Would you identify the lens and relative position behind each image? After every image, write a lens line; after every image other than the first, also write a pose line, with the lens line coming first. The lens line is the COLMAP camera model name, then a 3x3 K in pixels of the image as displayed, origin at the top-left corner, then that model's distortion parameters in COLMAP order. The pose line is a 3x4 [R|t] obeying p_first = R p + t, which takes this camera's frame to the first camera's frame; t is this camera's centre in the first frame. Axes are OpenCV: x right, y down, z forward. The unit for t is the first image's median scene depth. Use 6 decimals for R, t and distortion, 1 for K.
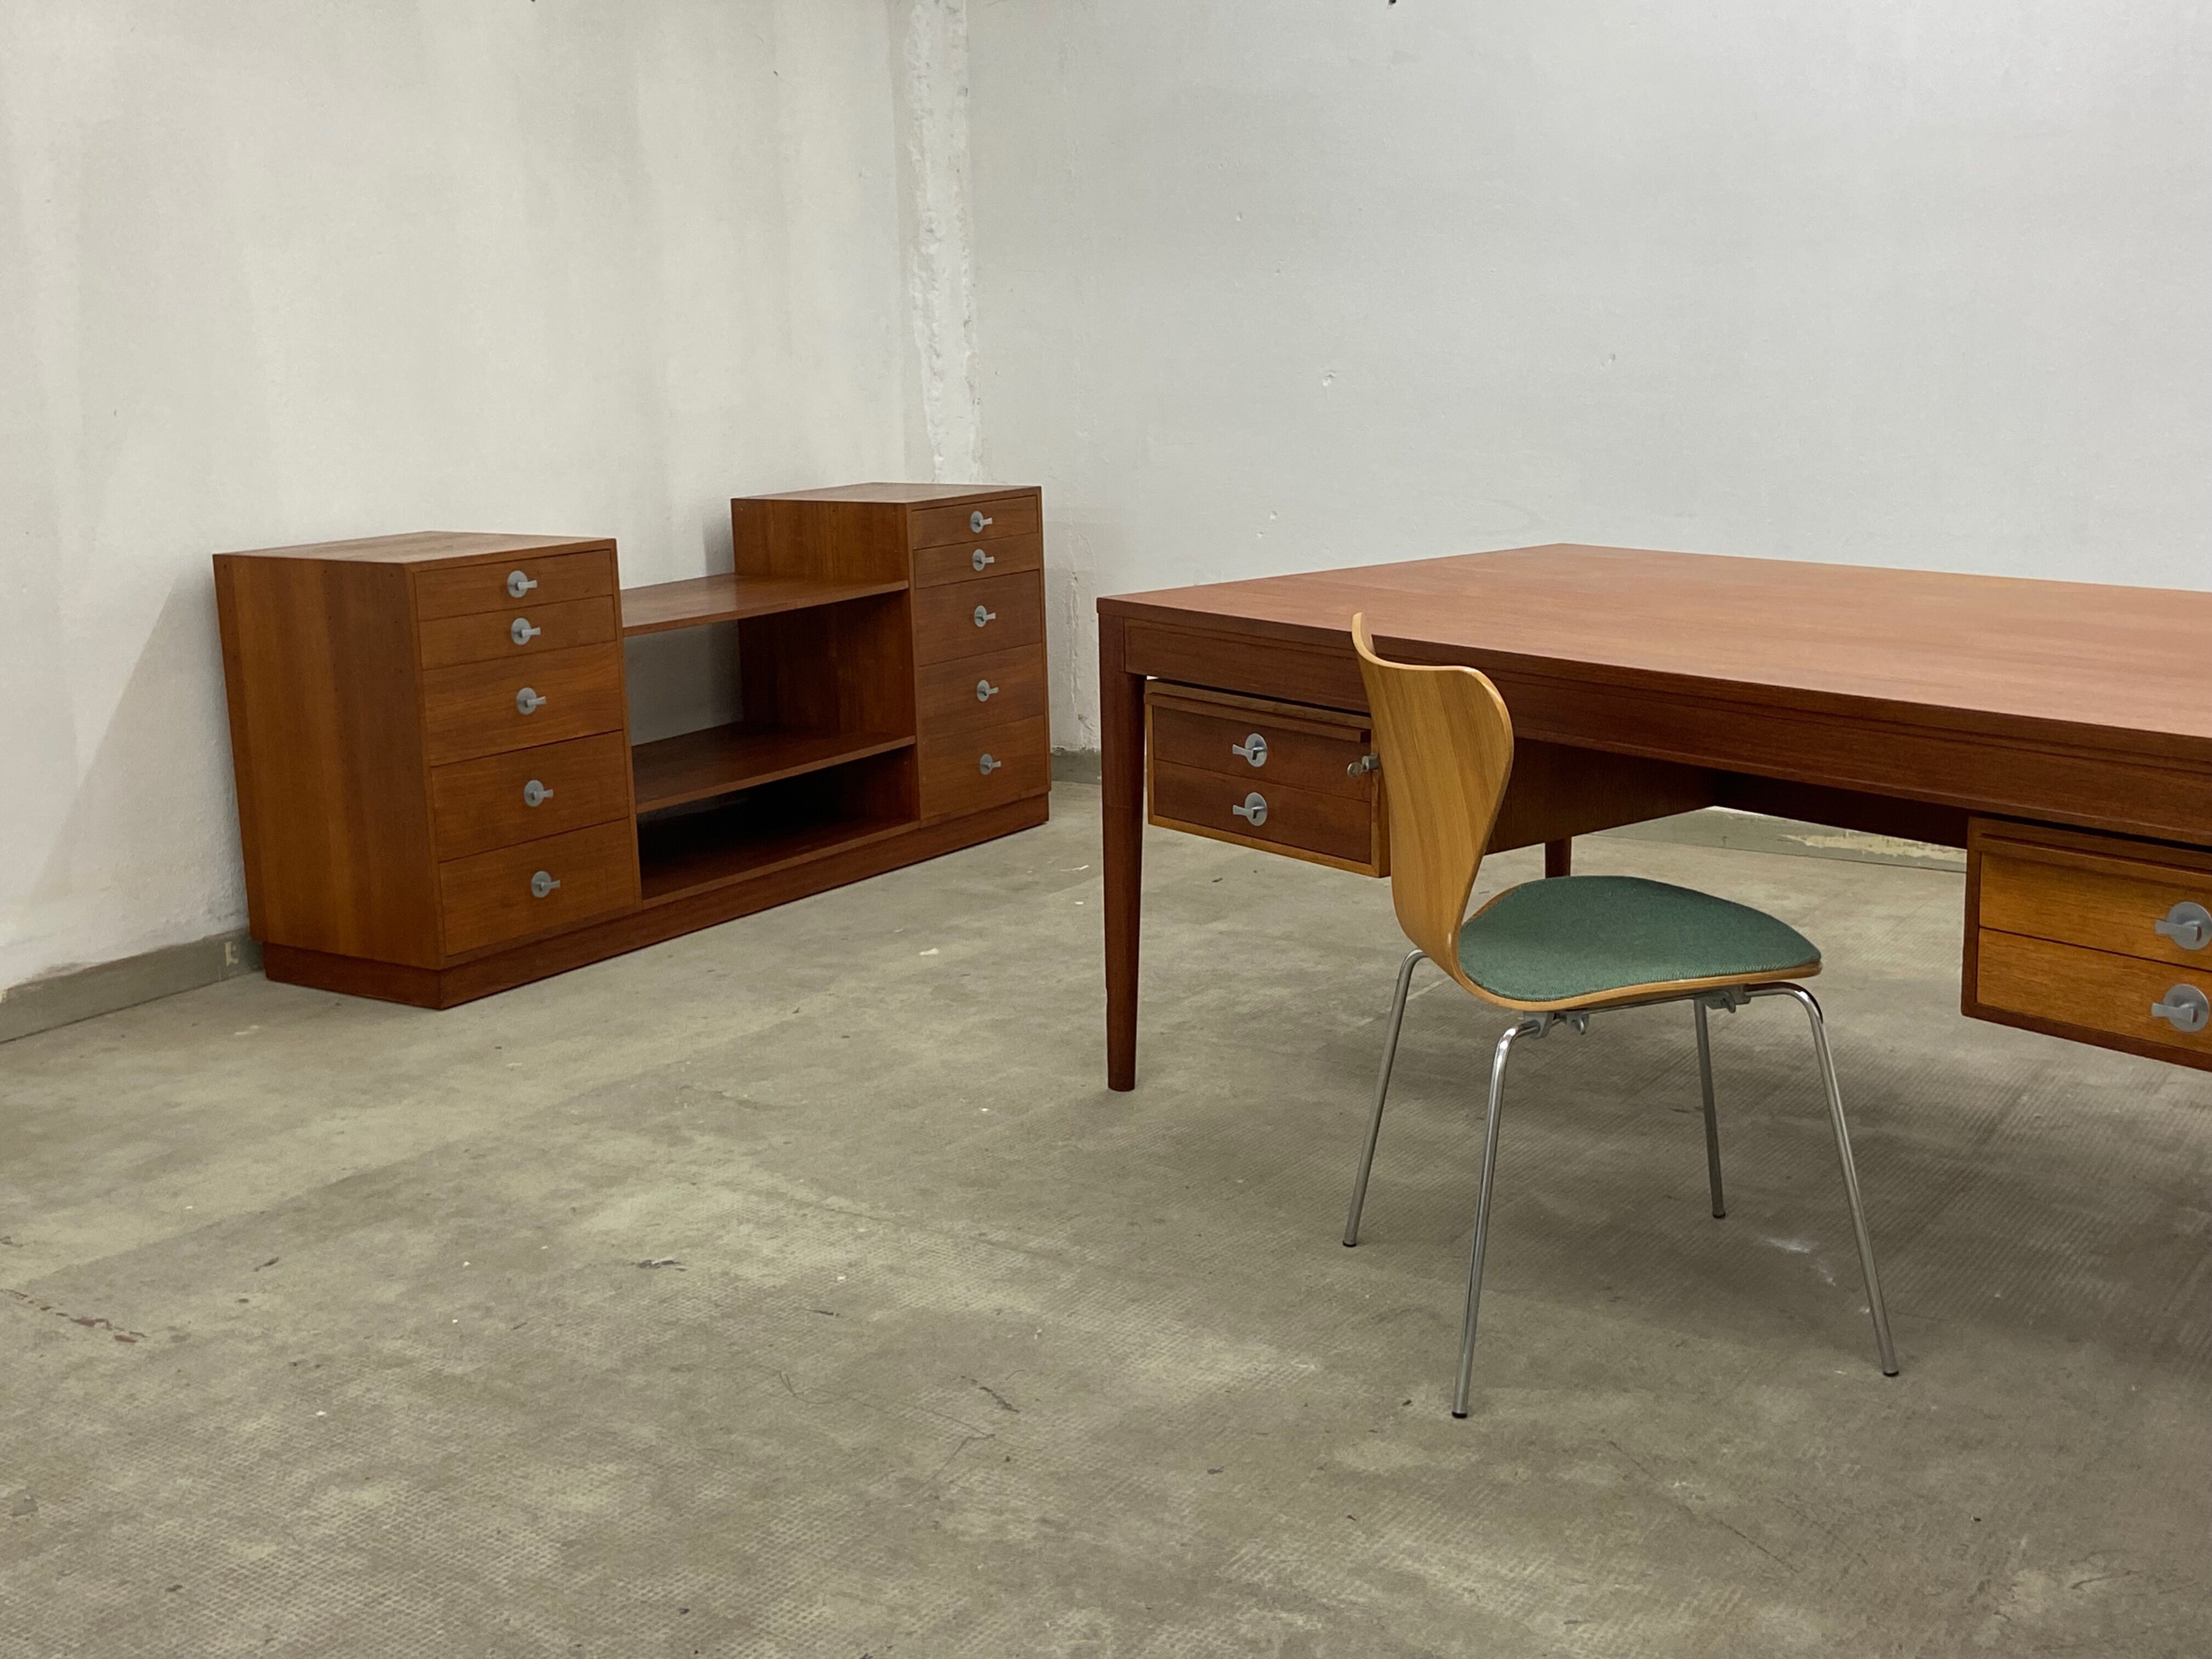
lens RADIAL K [[2578.1, 0, 1110.6], [0, 2578.1, 838.9], [0, 0, 1]] dist [0.097465, 0.000000]
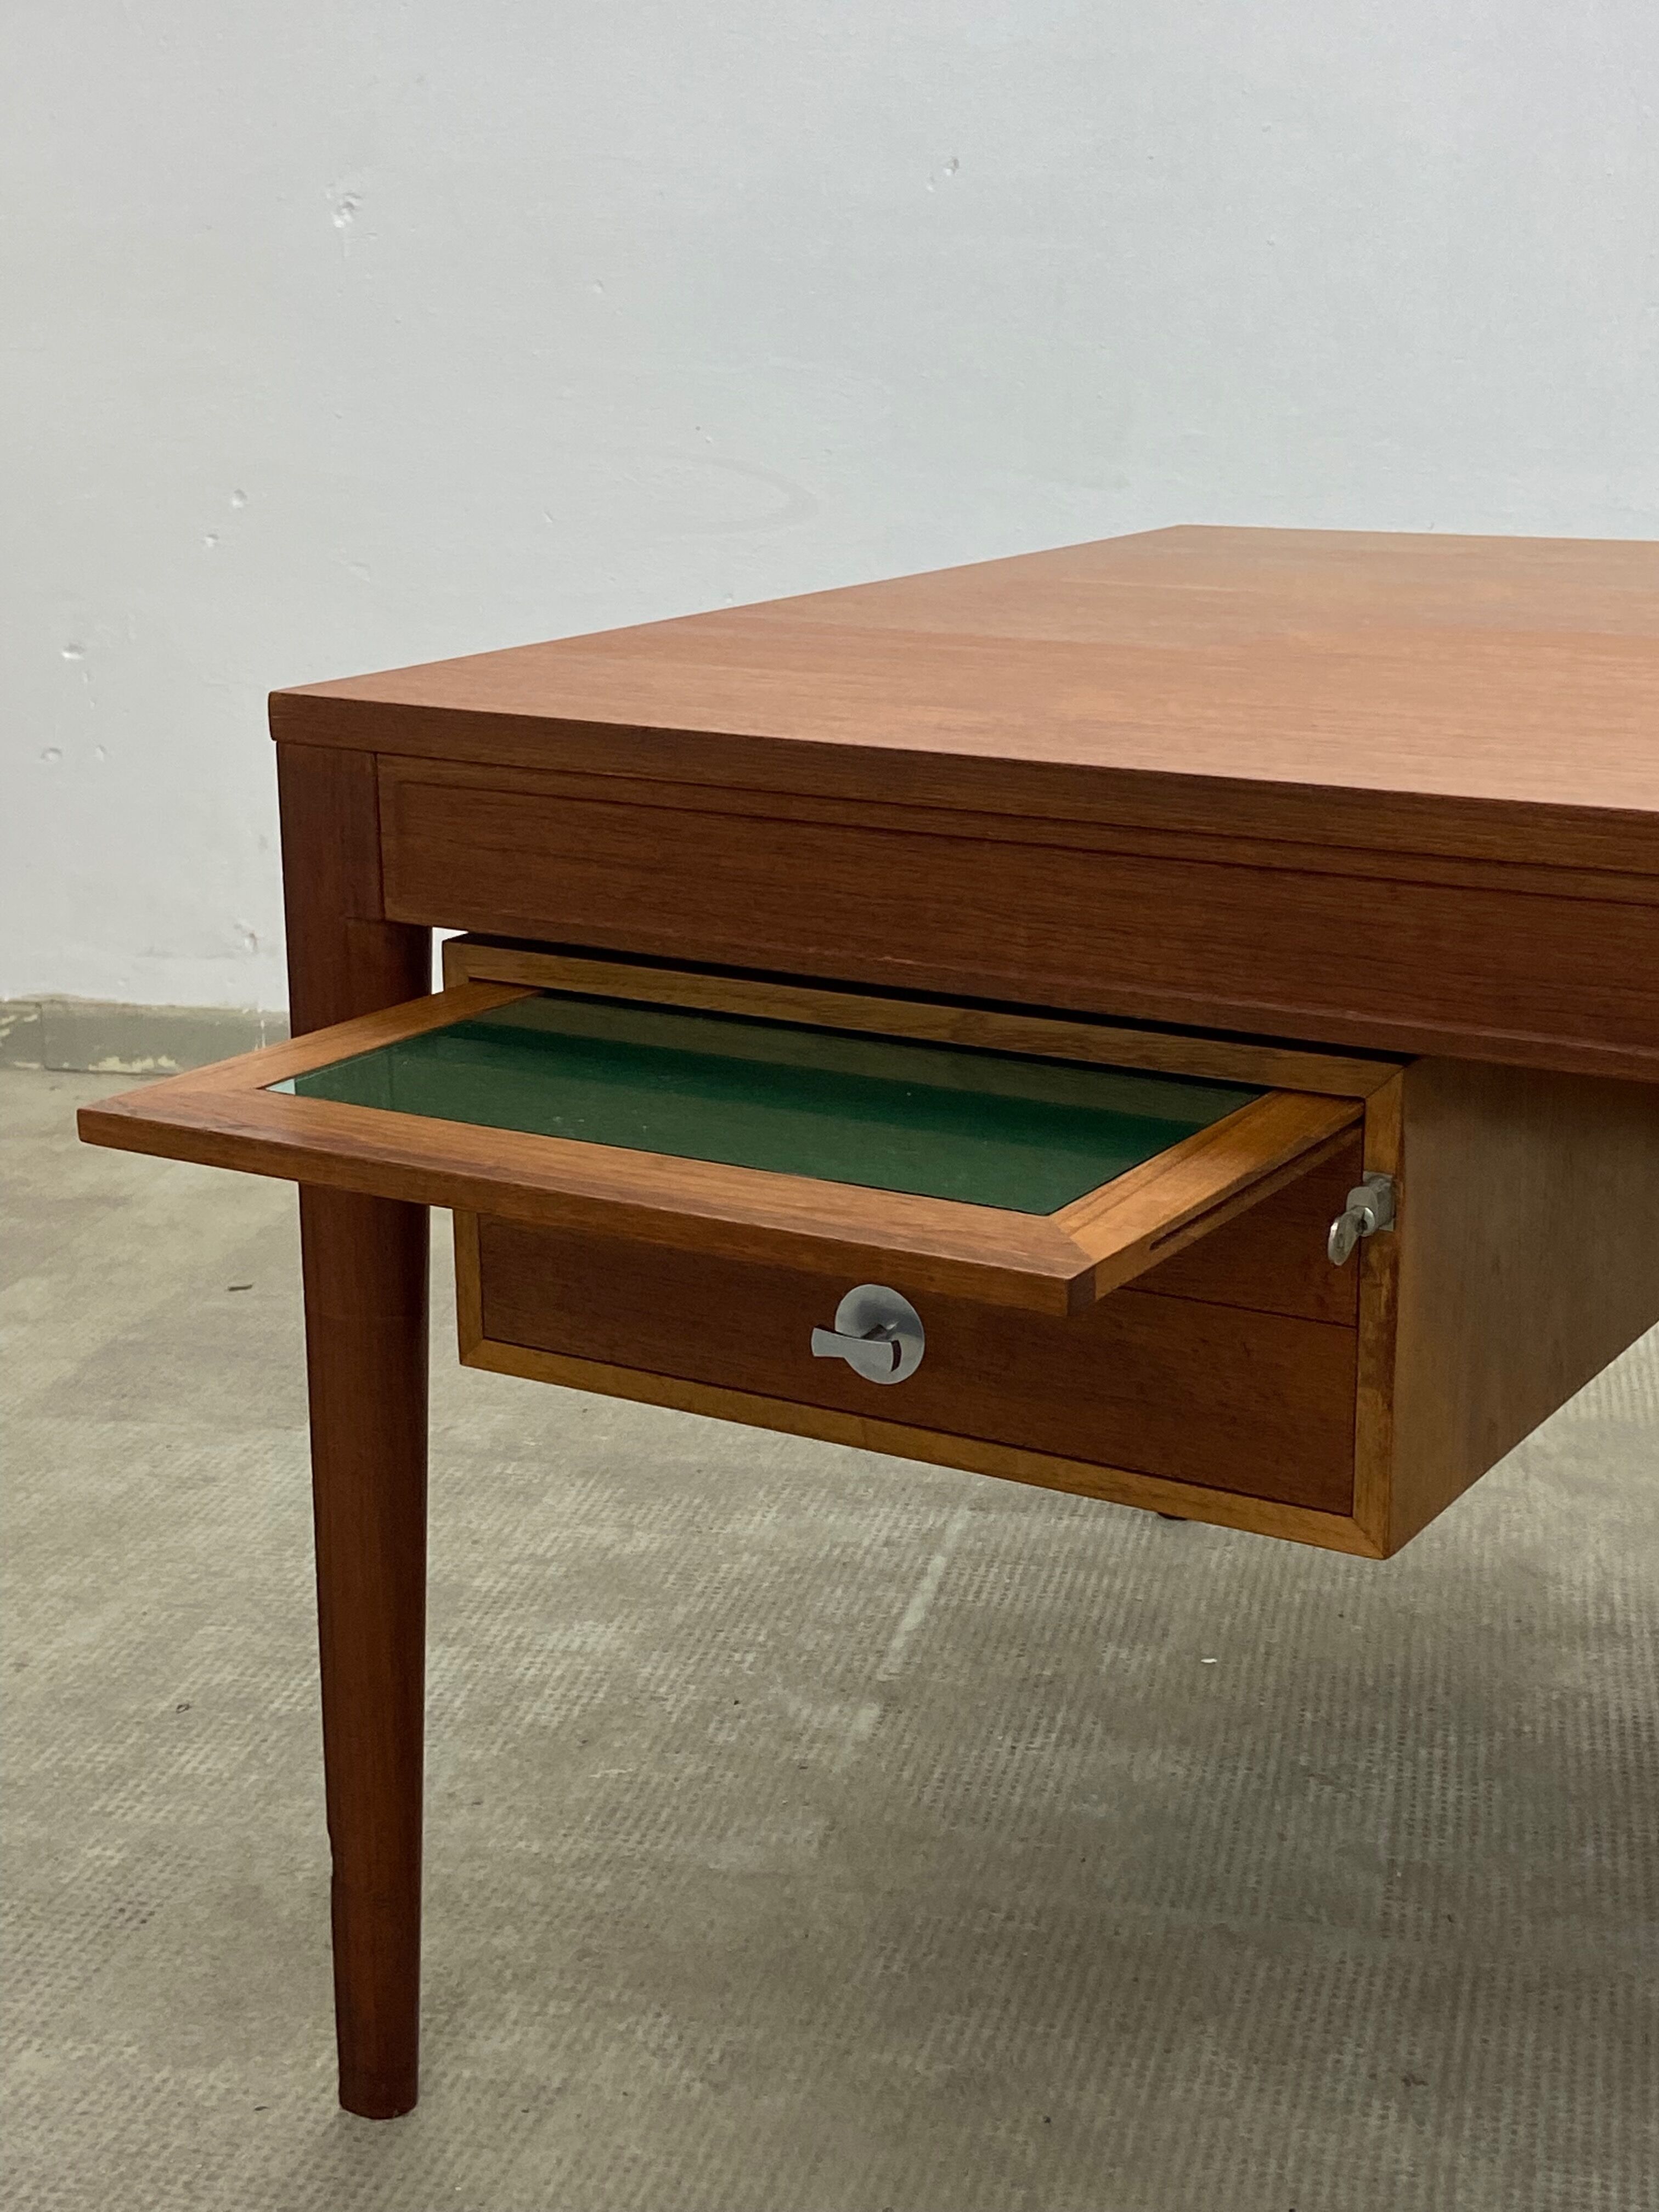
lens RADIAL K [[3270.2, 0, 828.5], [0, 3270.2, 1109.4], [0, 0, 1]] dist [0.087894, 0.000000]
pose [[0.937147, -0.077470, 0.340227, -0.069154], [0.061939, 0.996491, 0.056292, -0.050093], [-0.343394, -0.031680, 0.938657, 0.488762]]
